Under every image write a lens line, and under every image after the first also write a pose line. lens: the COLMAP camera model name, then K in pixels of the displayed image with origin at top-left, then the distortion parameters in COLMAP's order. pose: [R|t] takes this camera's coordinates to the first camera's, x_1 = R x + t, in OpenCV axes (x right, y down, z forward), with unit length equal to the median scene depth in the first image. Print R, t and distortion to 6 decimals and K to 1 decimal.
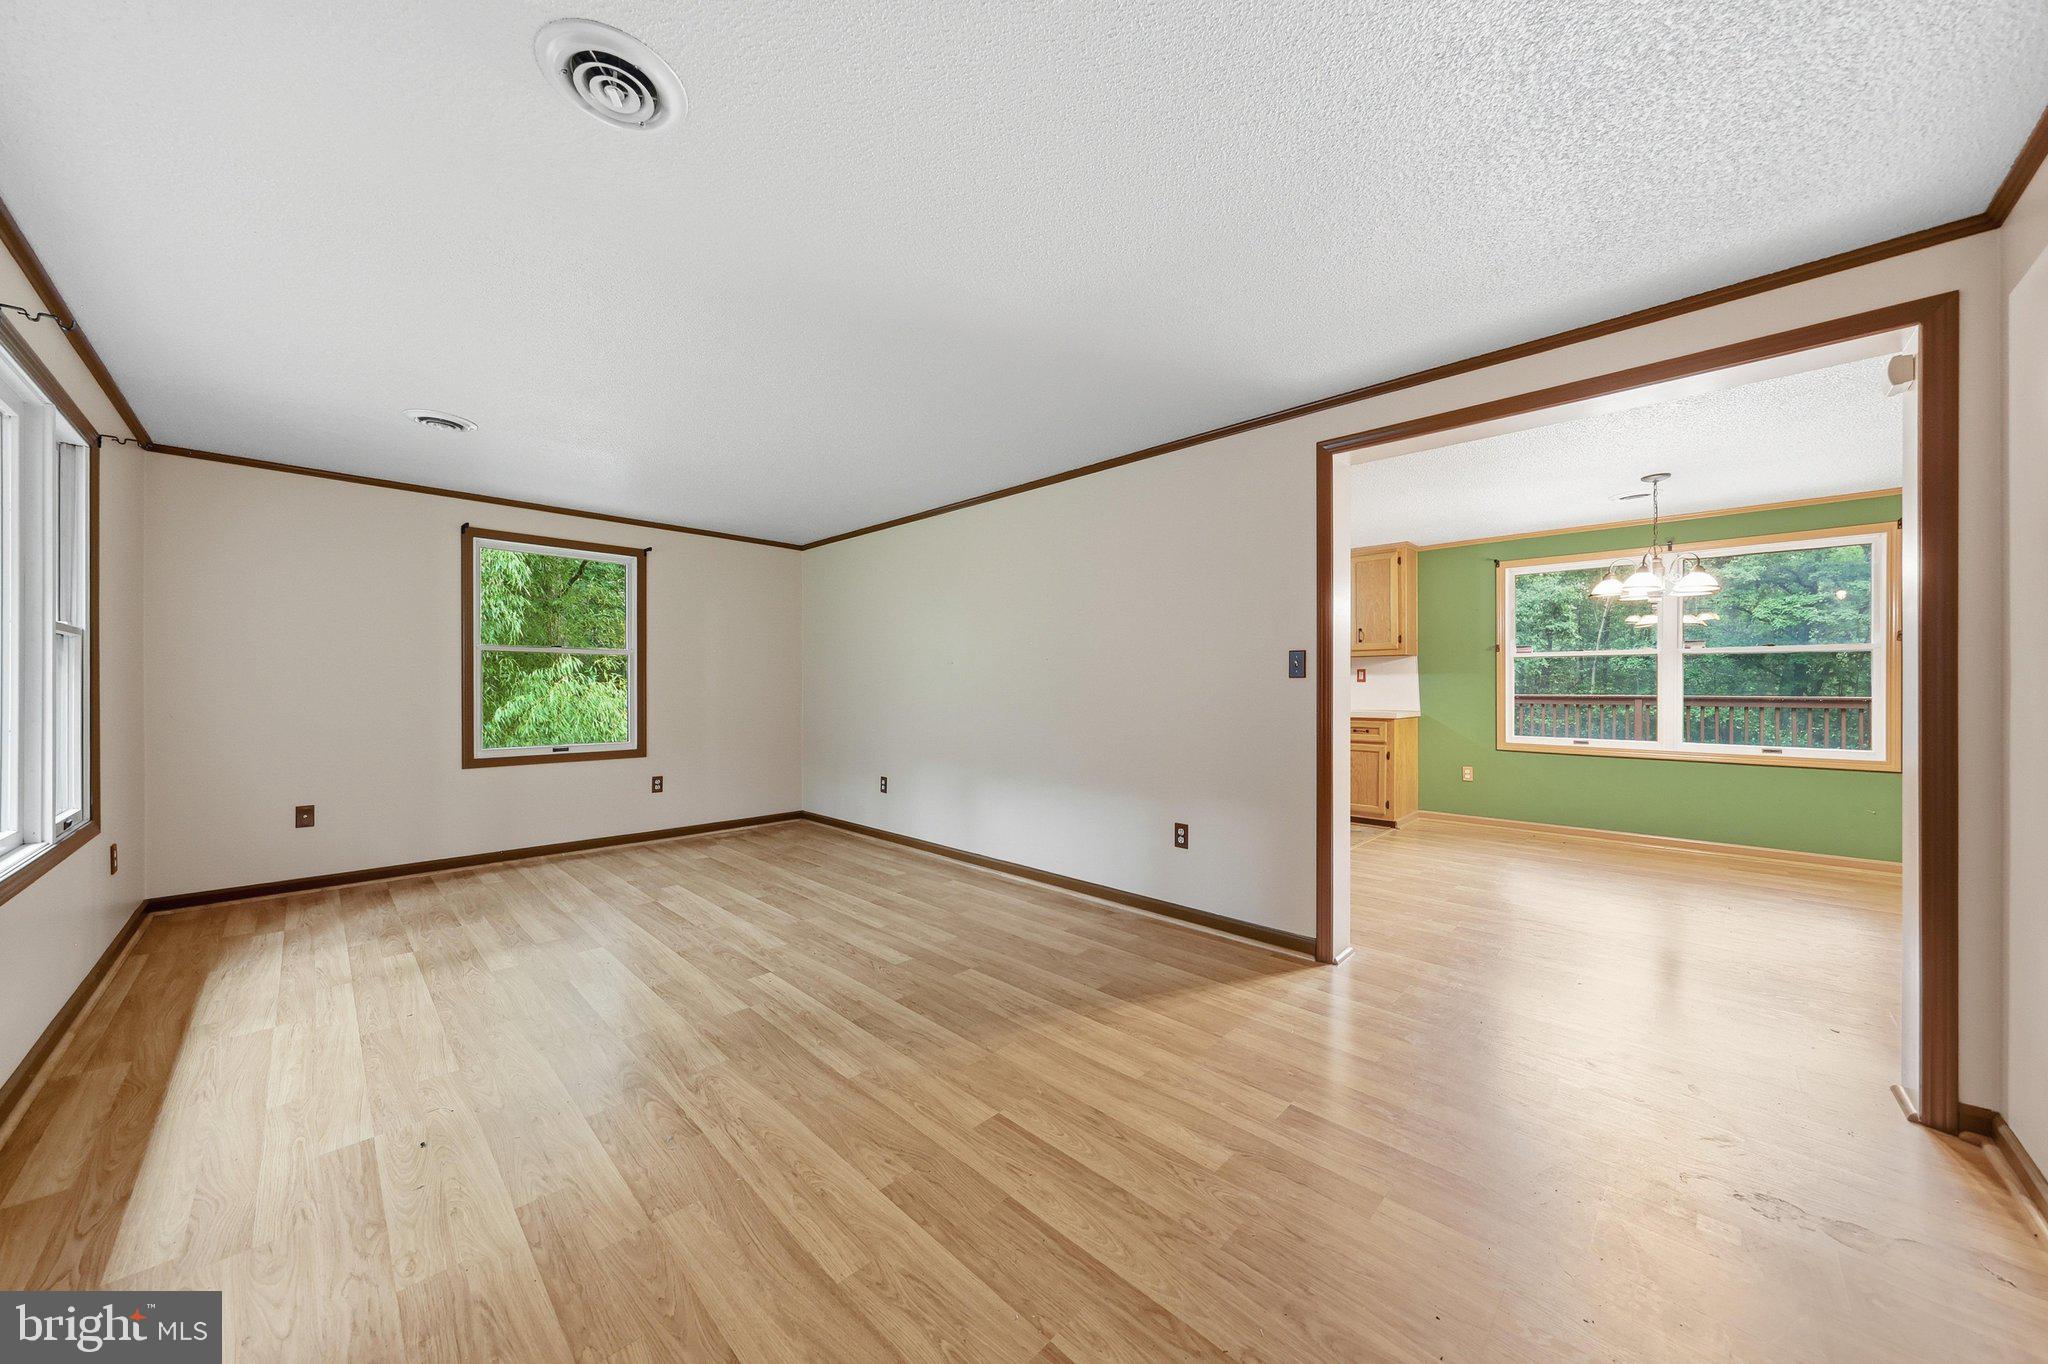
lens RADIAL K [[692.5, 0, 1023.8], [0, 692.5, 676.3], [0, 0, 1]] dist [-0.000095, 0.000024]
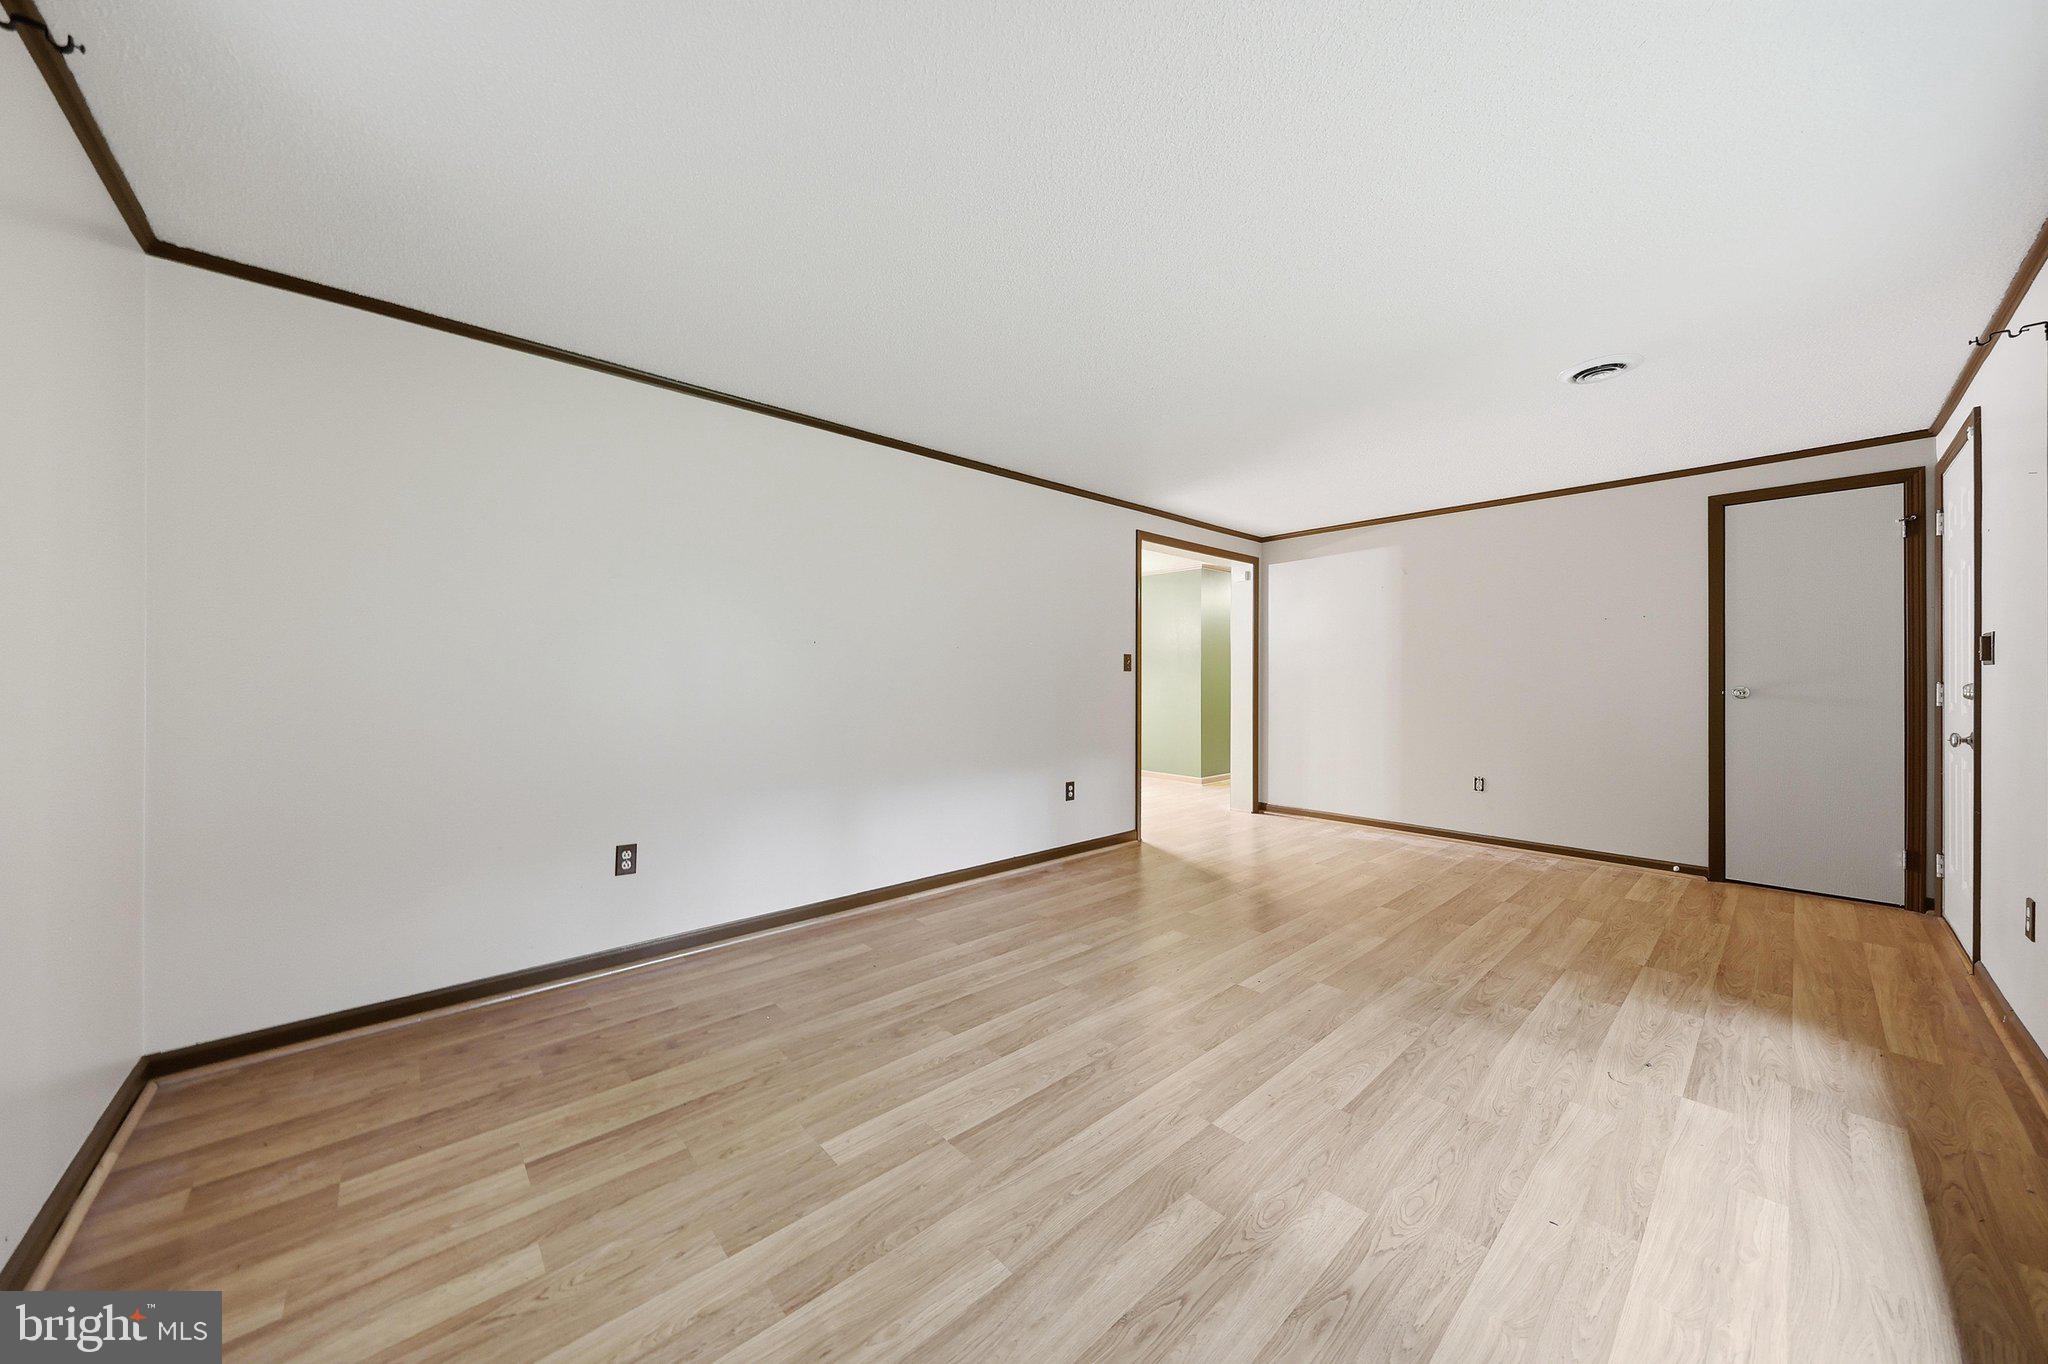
lens RADIAL K [[691.3, 0, 1013.7], [0, 691.3, 677.4], [0, 0, 1]] dist [-0.001027, -0.000115]
pose [[0.079742, -0.000494, 0.996815, -1.383544], [-0.017218, 0.999850, 0.001873, 0.020657], [-0.996667, -0.017313, 0.079721, 1.298381]]
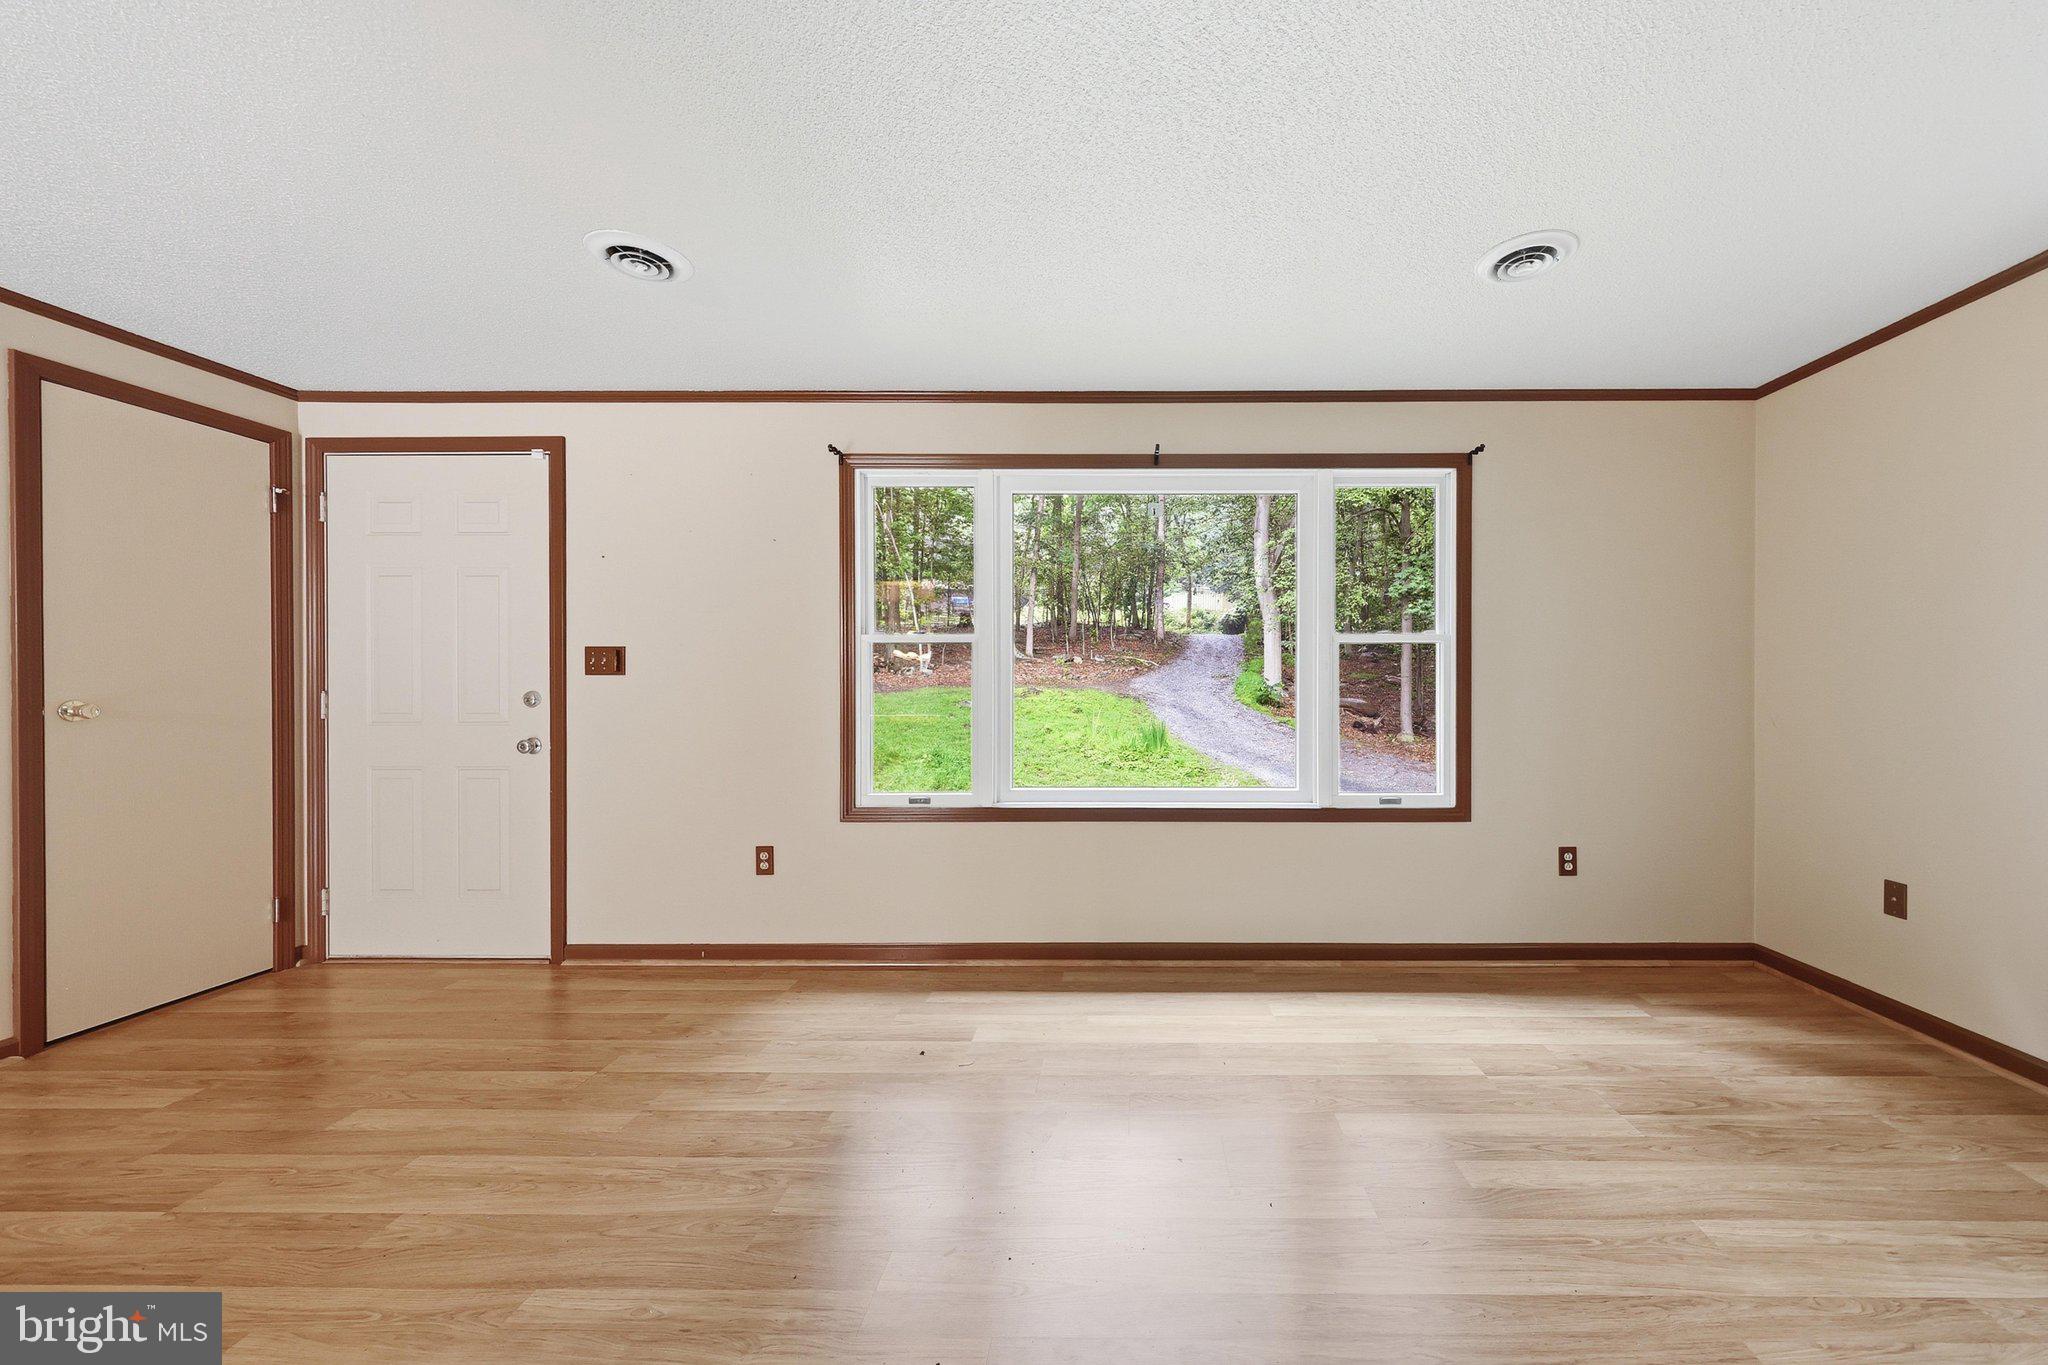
lens RADIAL K [[750.1, 0, 1132.4], [0, 750.1, 686.9], [0, 0, 1]] dist [-0.000561, 0.000105]
pose [[-0.720756, -0.001087, -0.693188, -0.128184], [0.010608, 0.999864, -0.012598, 0.025998], [0.693108, -0.016434, -0.720647, 1.452032]]
